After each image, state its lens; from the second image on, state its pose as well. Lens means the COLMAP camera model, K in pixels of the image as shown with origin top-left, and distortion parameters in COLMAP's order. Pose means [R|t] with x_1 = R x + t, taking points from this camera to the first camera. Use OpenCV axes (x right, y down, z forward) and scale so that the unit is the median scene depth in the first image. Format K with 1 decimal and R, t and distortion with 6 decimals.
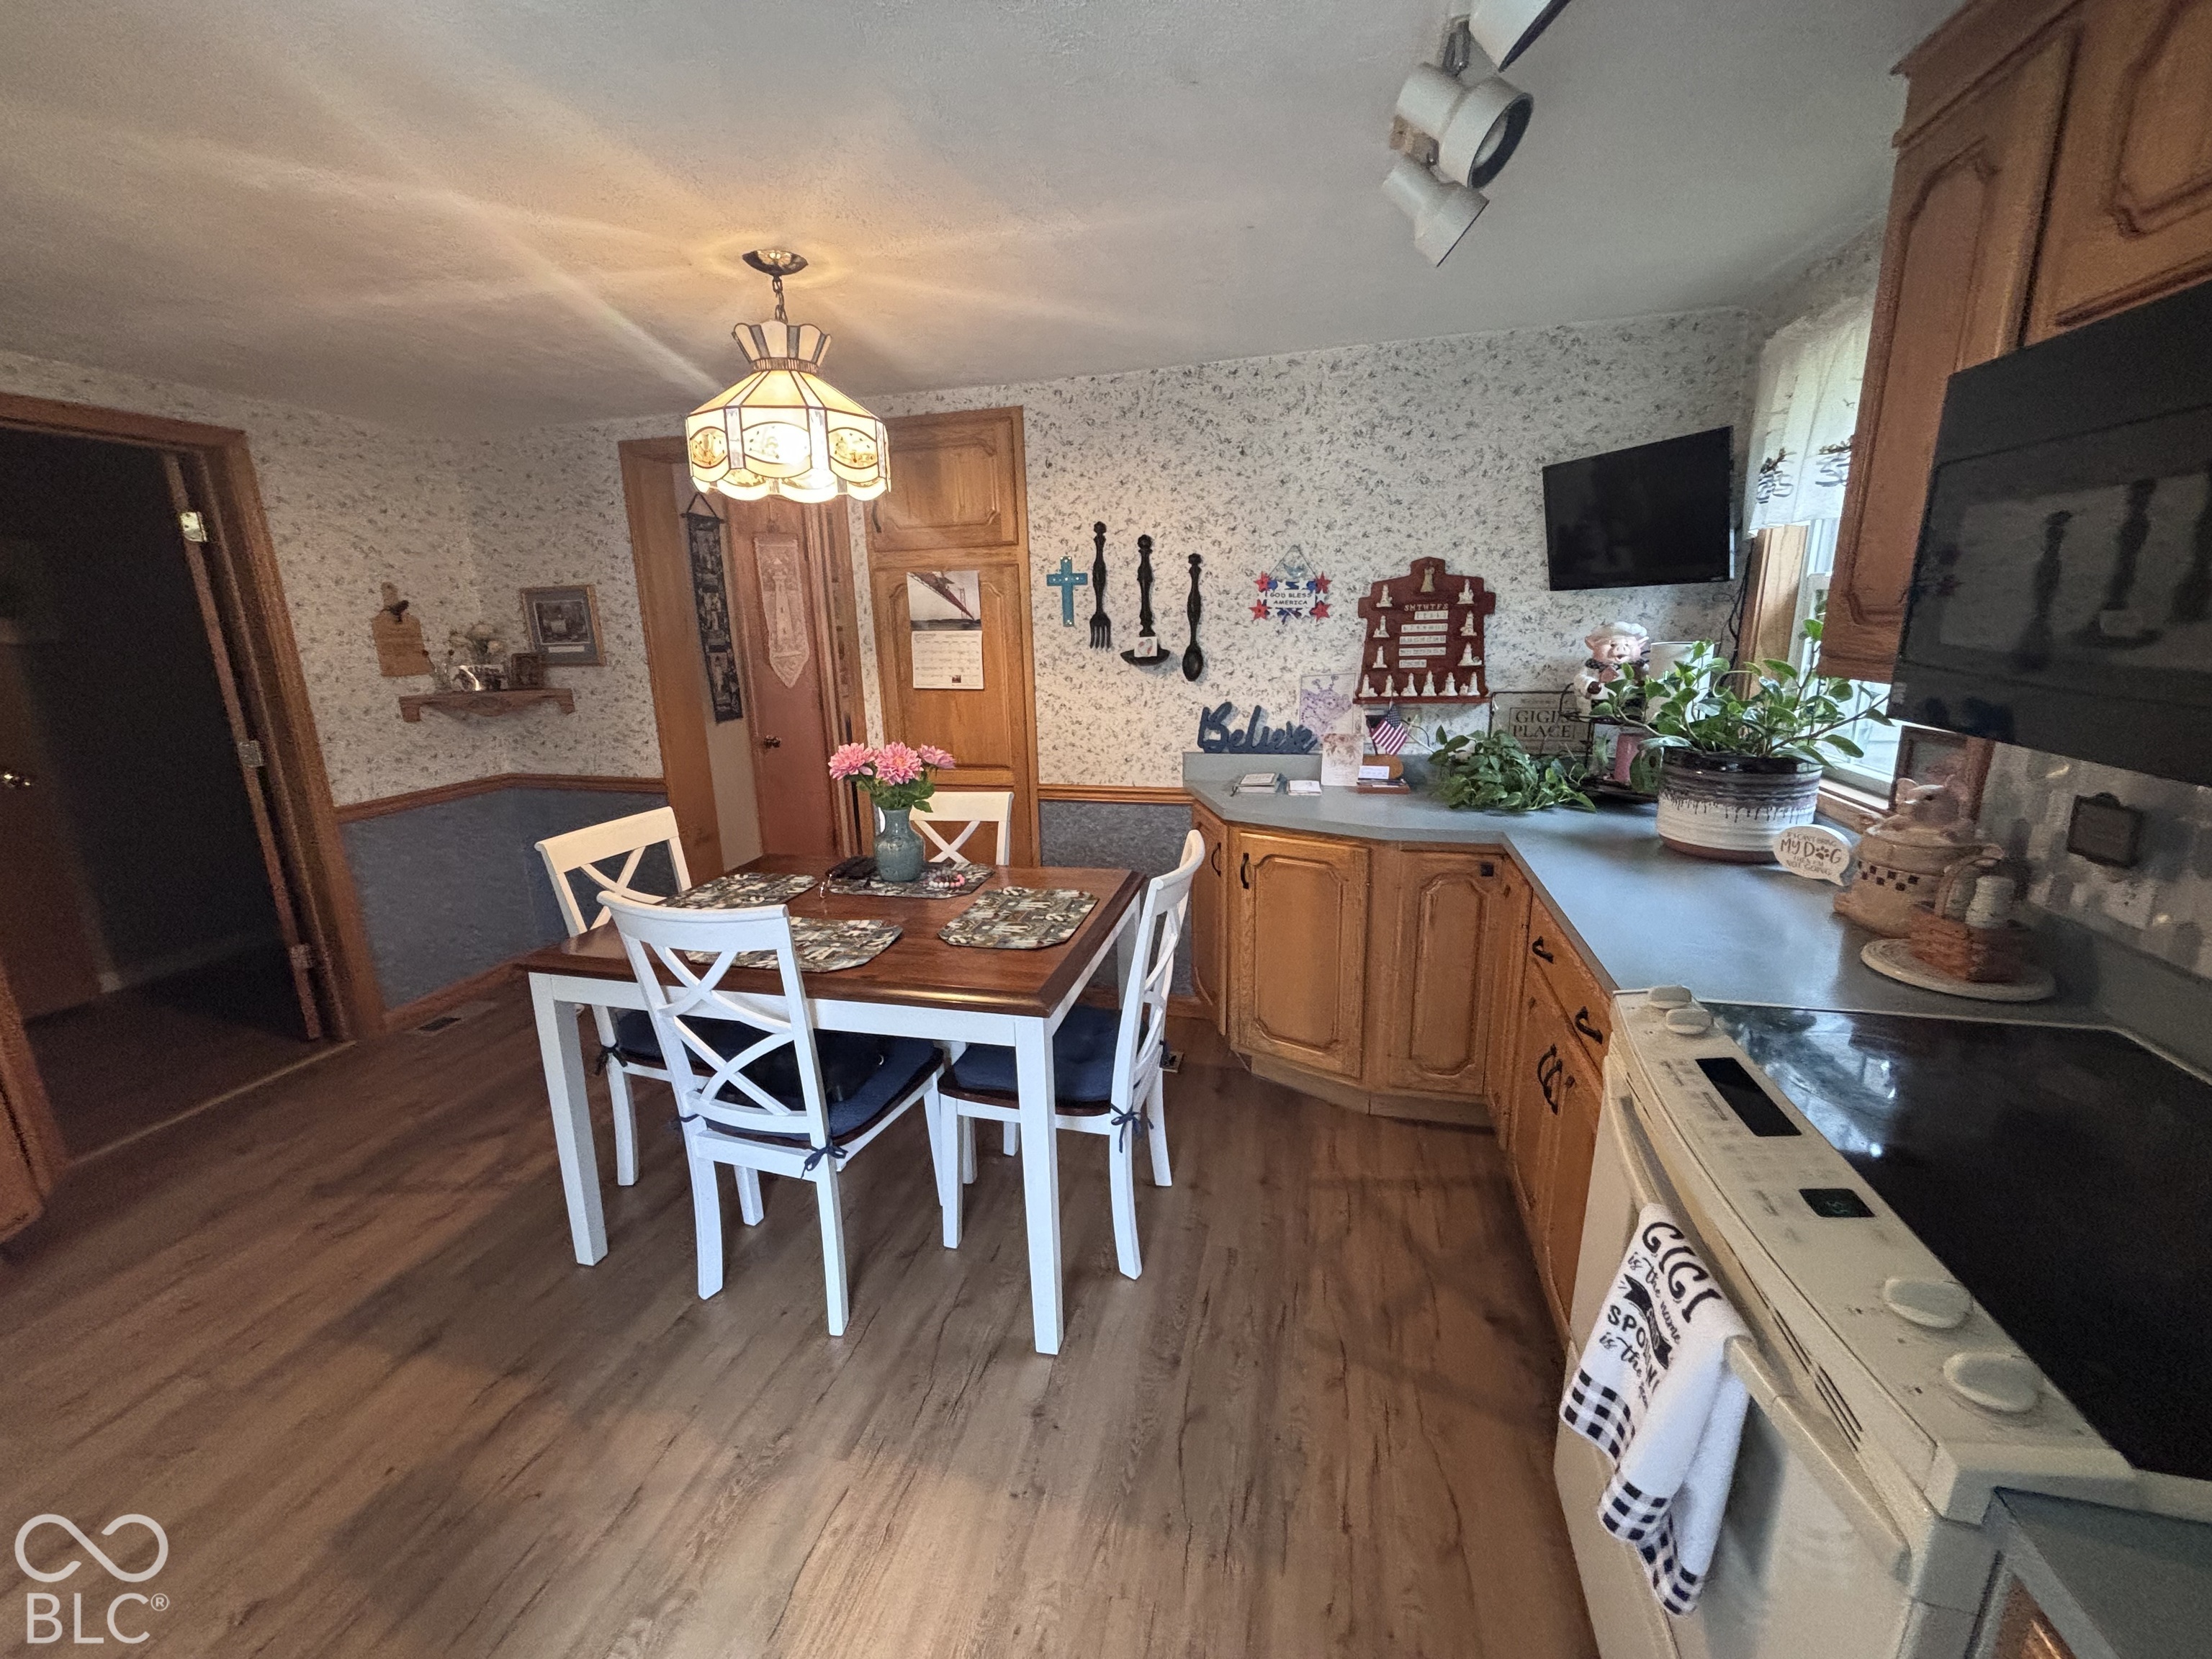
lens RADIAL K [[897.1, 0, 1106.6], [0, 897.1, 834.9], [0, 0, 1]] dist [0.000219, 0.001018]
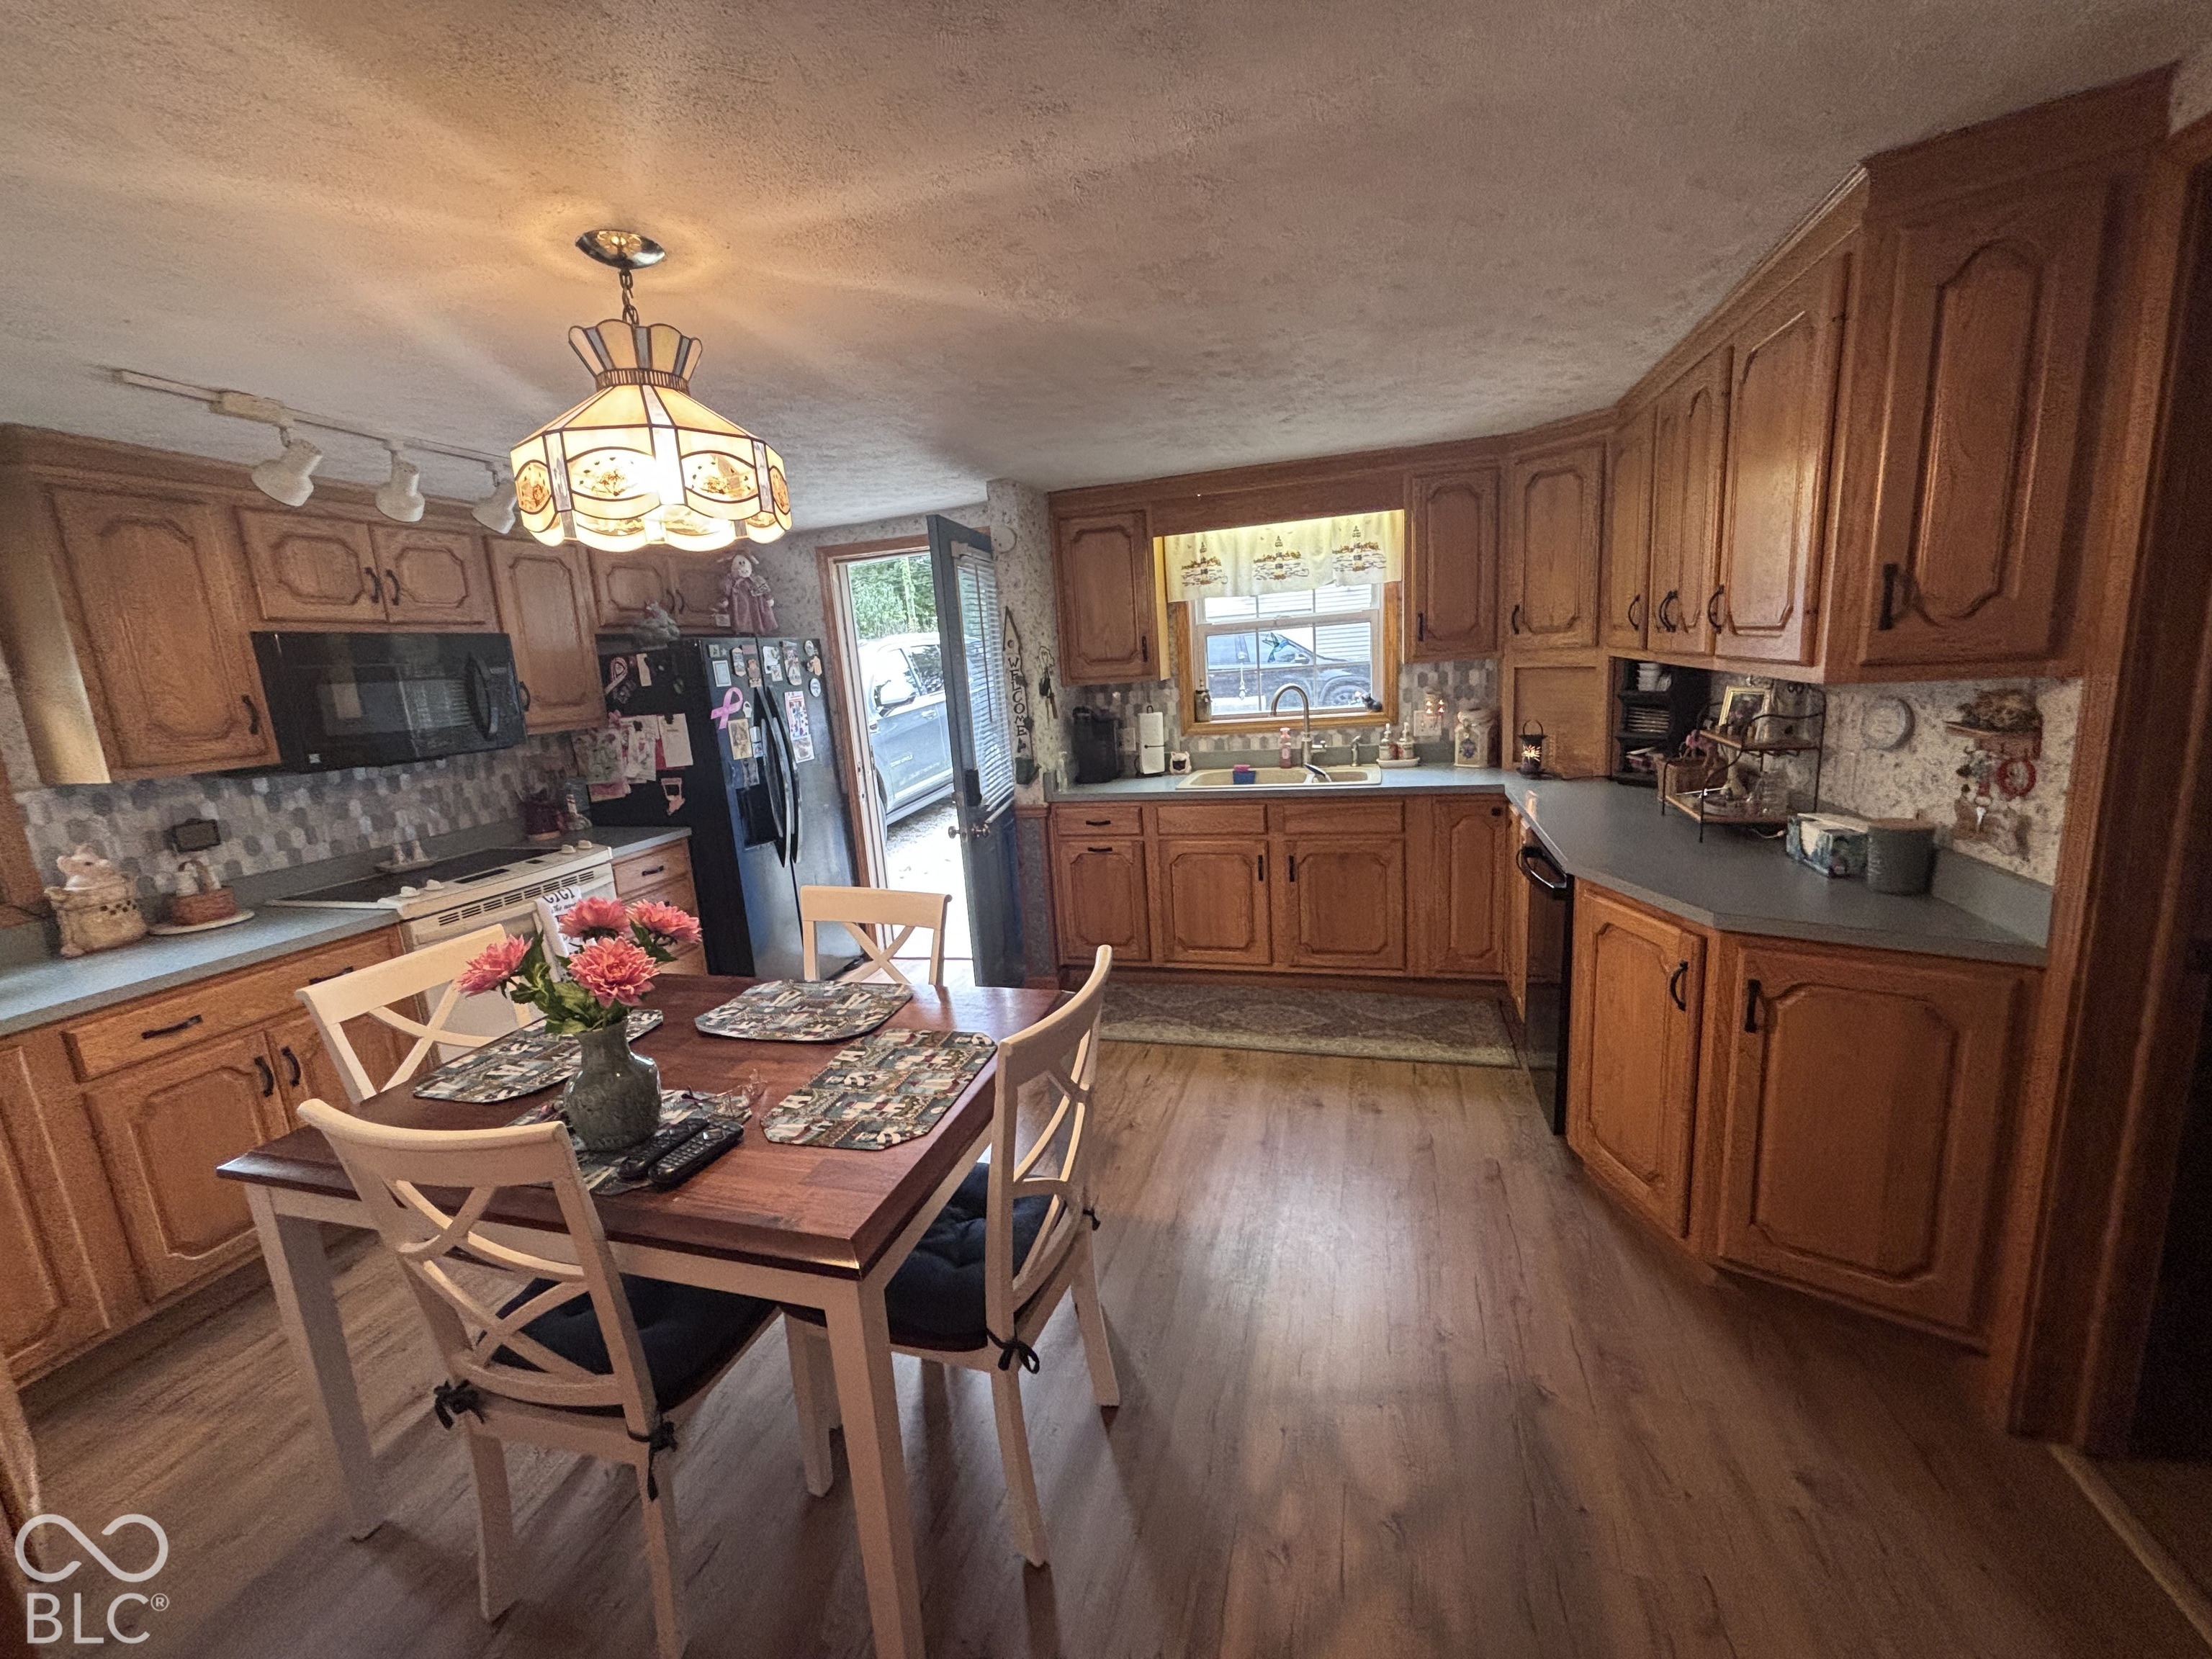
lens RADIAL K [[897.1, 0, 1101.7], [0, 897.1, 836.6], [0, 0, 1]] dist [0.000219, 0.001018]
pose [[-0.994677, 0.081037, 0.063644, -0.537207], [0.100554, 0.898271, 0.427782, -0.317733], [-0.022503, 0.431905, -0.901639, 1.293738]]
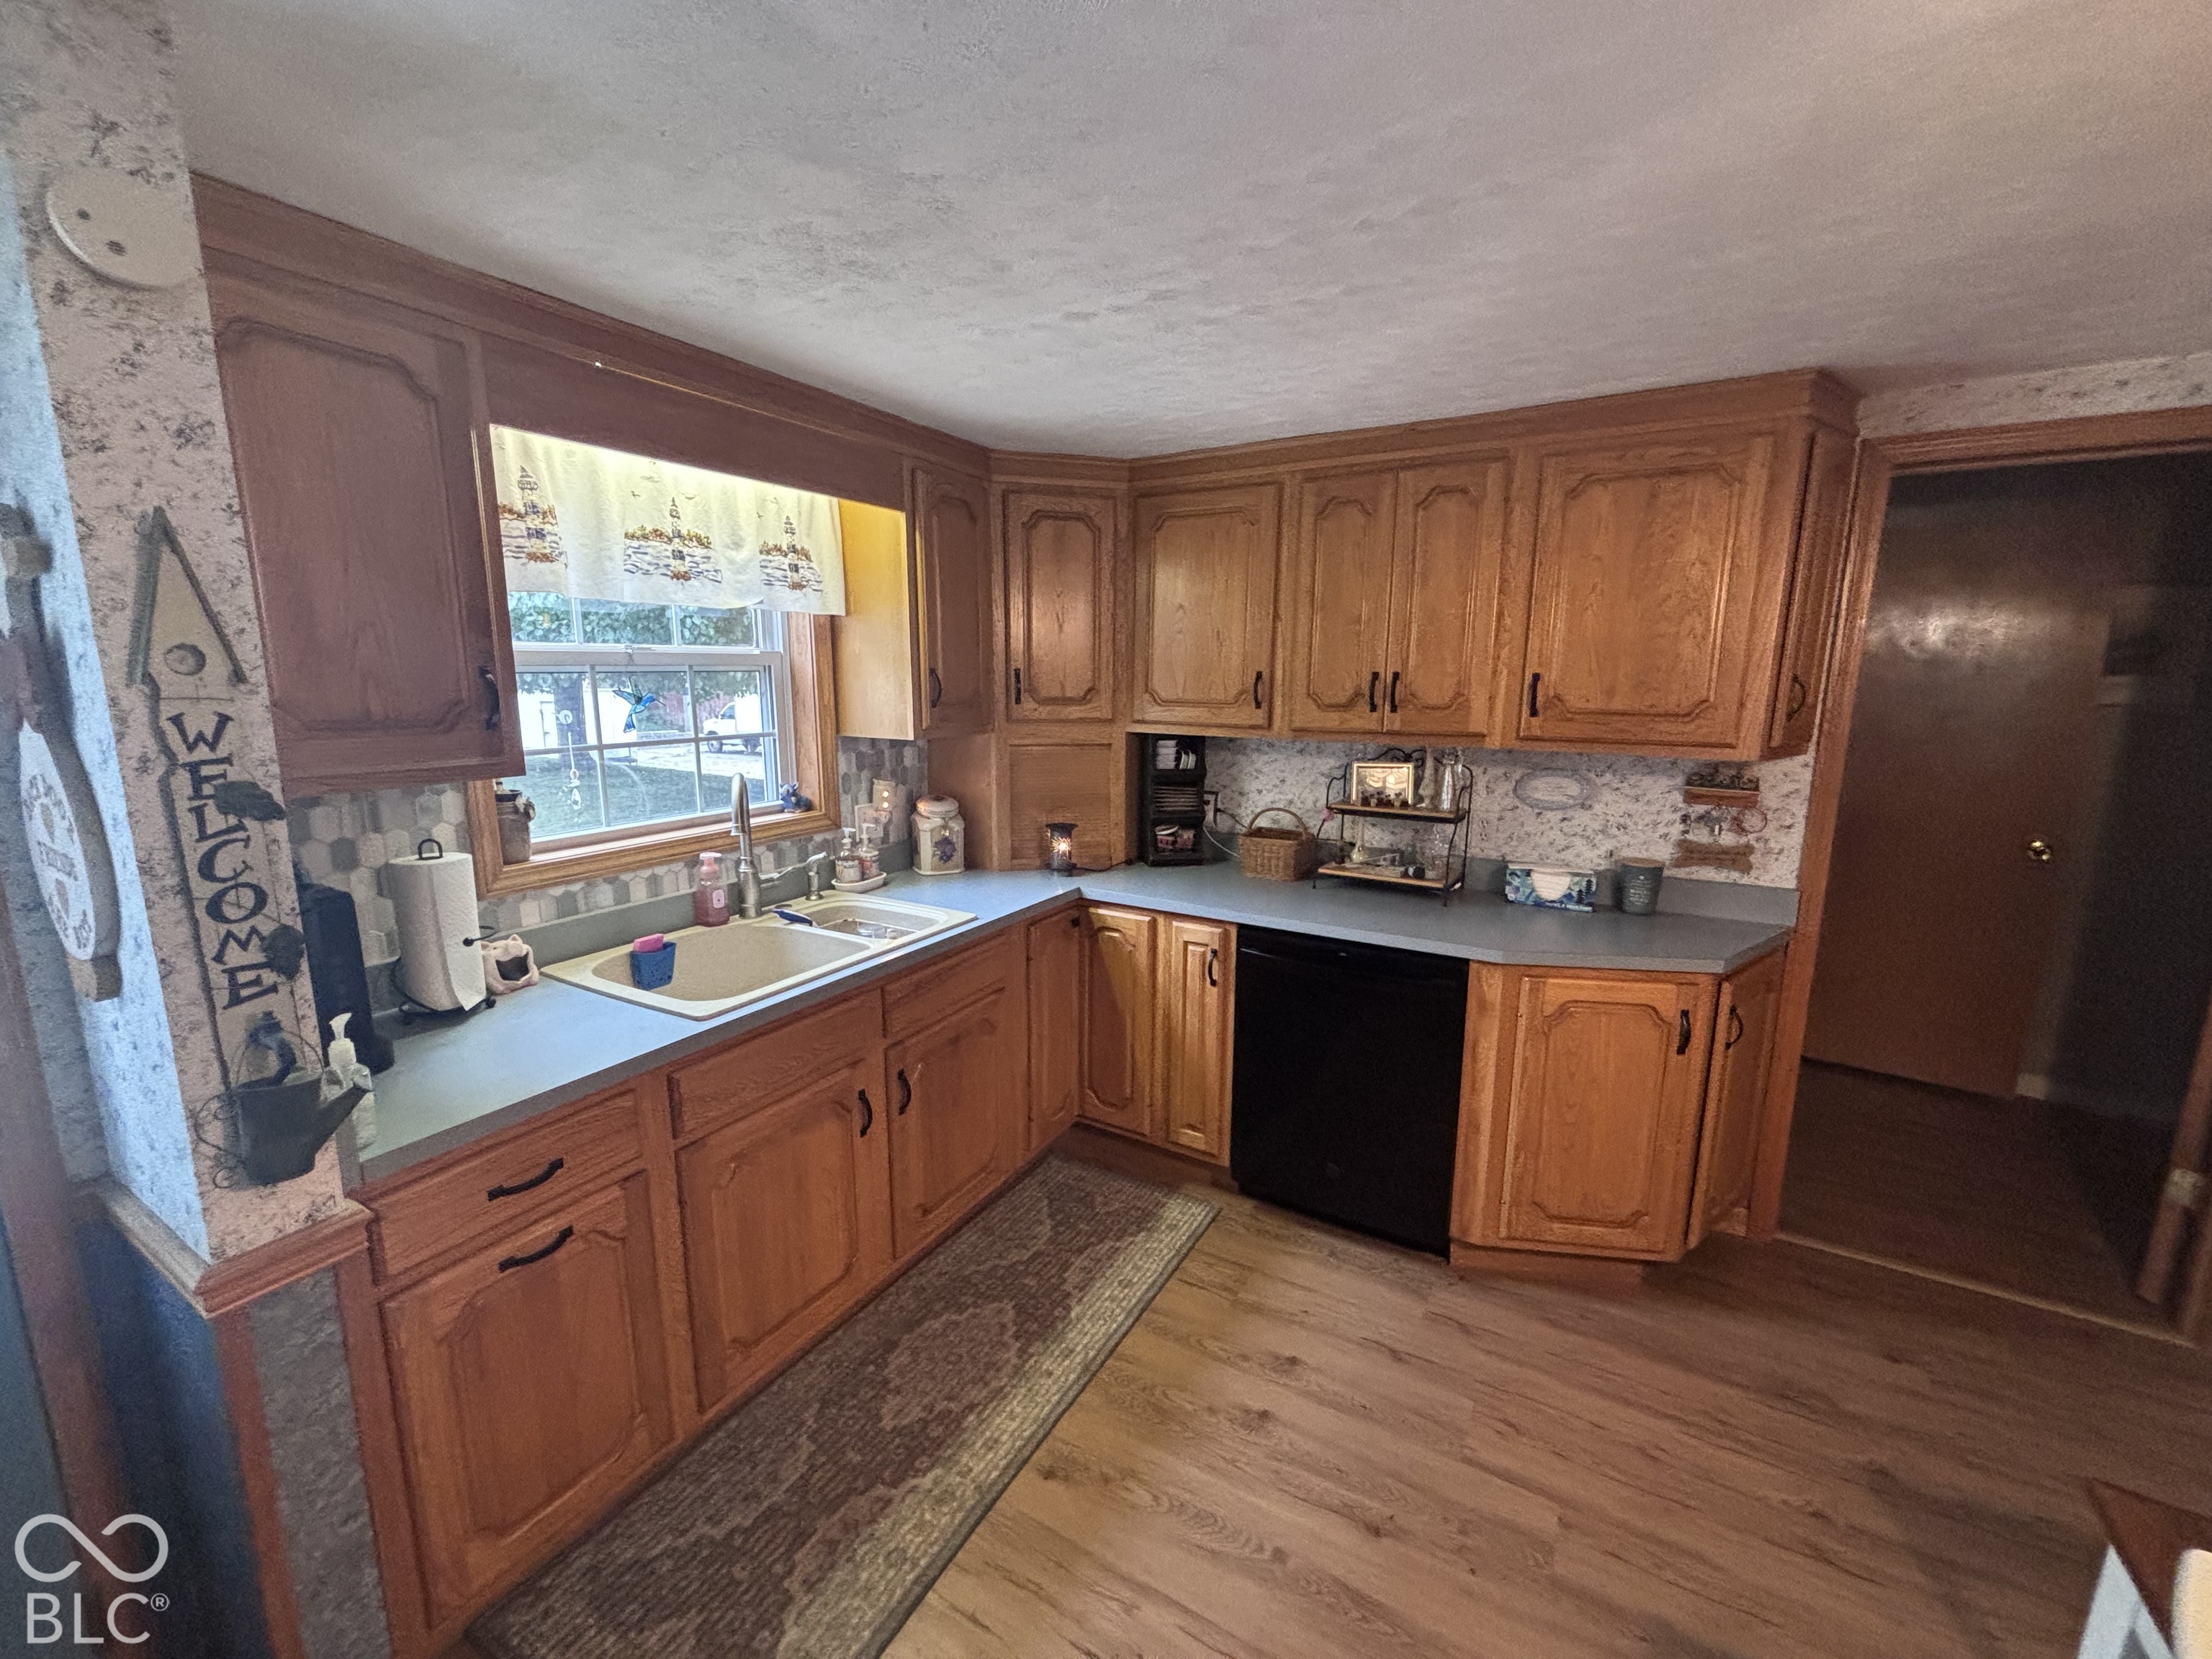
lens RADIAL K [[897.1, 0, 1103.4], [0, 897.1, 833.1], [0, 0, 1]] dist [0.000219, 0.001018]
pose [[-0.280541, 0.191579, -0.940529, -0.104009], [-0.229856, 0.937958, 0.259617, -0.123556], [0.931913, 0.289020, -0.219100, 0.378039]]
